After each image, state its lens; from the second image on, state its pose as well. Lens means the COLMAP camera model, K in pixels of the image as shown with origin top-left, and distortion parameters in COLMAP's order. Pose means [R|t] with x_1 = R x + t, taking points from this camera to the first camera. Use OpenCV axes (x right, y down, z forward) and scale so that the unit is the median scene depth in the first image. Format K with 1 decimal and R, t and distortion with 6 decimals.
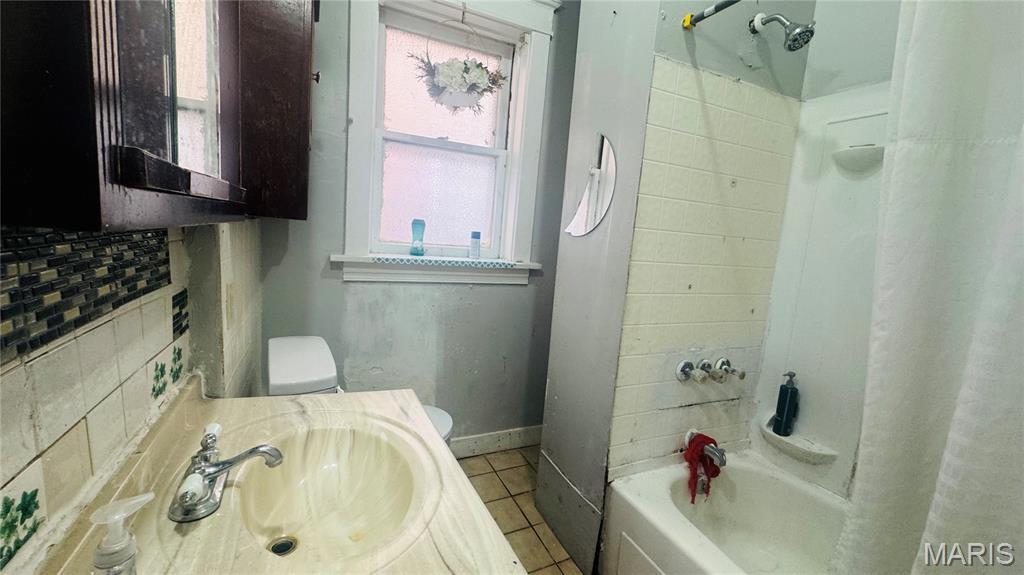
lens RADIAL K [[407.3, 0, 511.2], [0, 407.3, 287.2], [0, 0, 1]] dist [-0.003686, 0.000150]
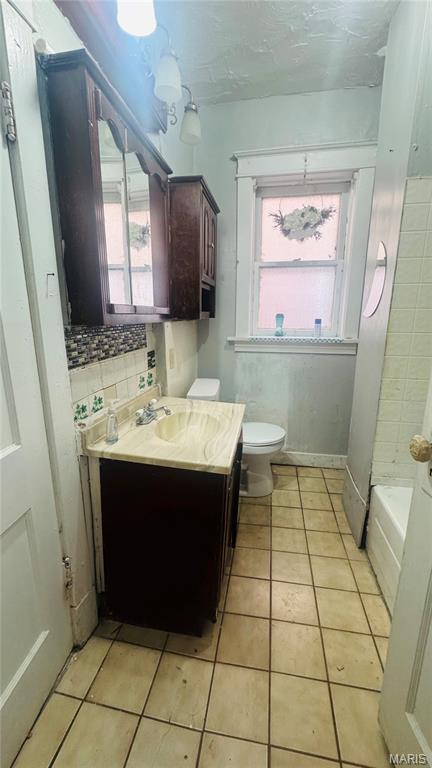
lens RADIAL K [[305.4, 0, 217.1], [0, 305.4, 383.6], [0, 0, 1]] dist [-0.003686, 0.000150]
pose [[0.811497, 0.053919, -0.581863, 0.345227], [-0.019459, 0.997675, 0.065312, 0.043324], [0.584032, -0.041678, 0.810660, -0.172249]]
